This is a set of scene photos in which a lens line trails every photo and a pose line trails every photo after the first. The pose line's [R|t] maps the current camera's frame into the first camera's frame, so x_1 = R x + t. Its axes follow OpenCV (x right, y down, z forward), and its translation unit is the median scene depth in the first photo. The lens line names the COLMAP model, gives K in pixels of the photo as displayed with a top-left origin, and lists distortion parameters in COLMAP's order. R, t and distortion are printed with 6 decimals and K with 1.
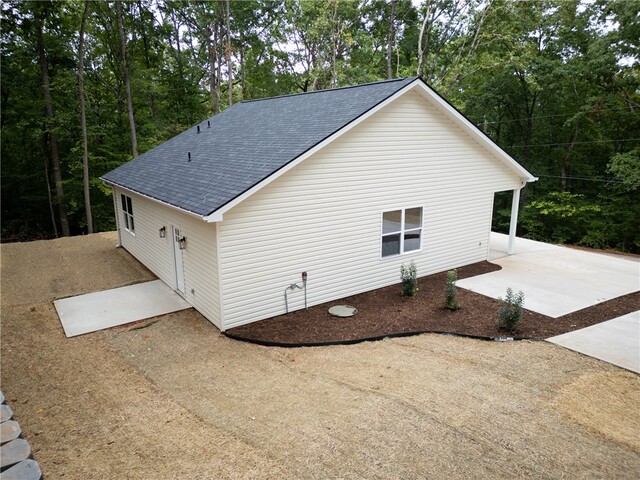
lens RADIAL K [[454.7, 0, 318.4], [0, 454.7, 238.5], [0, 0, 1]] dist [0.085410, -0.080007]
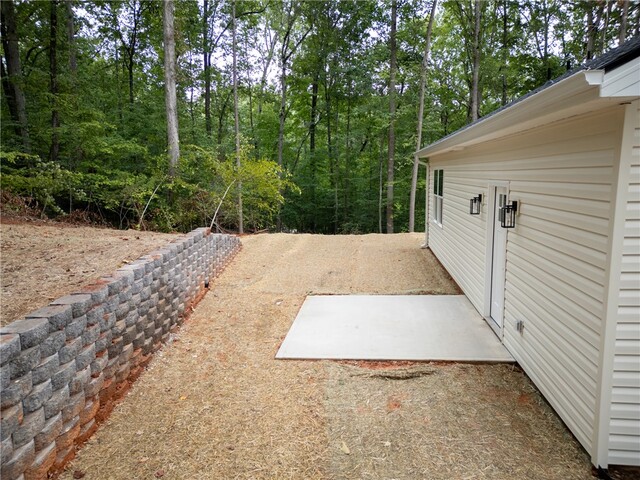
lens RADIAL K [[454.7, 0, 318.4], [0, 454.7, 238.5], [0, 0, 1]] dist [0.085410, -0.080007]
pose [[0.755551, 0.090578, -0.648797, -0.101808], [-0.137177, 0.990313, -0.021492, 0.049016], [0.640566, 0.105238, 0.760658, 0.382491]]
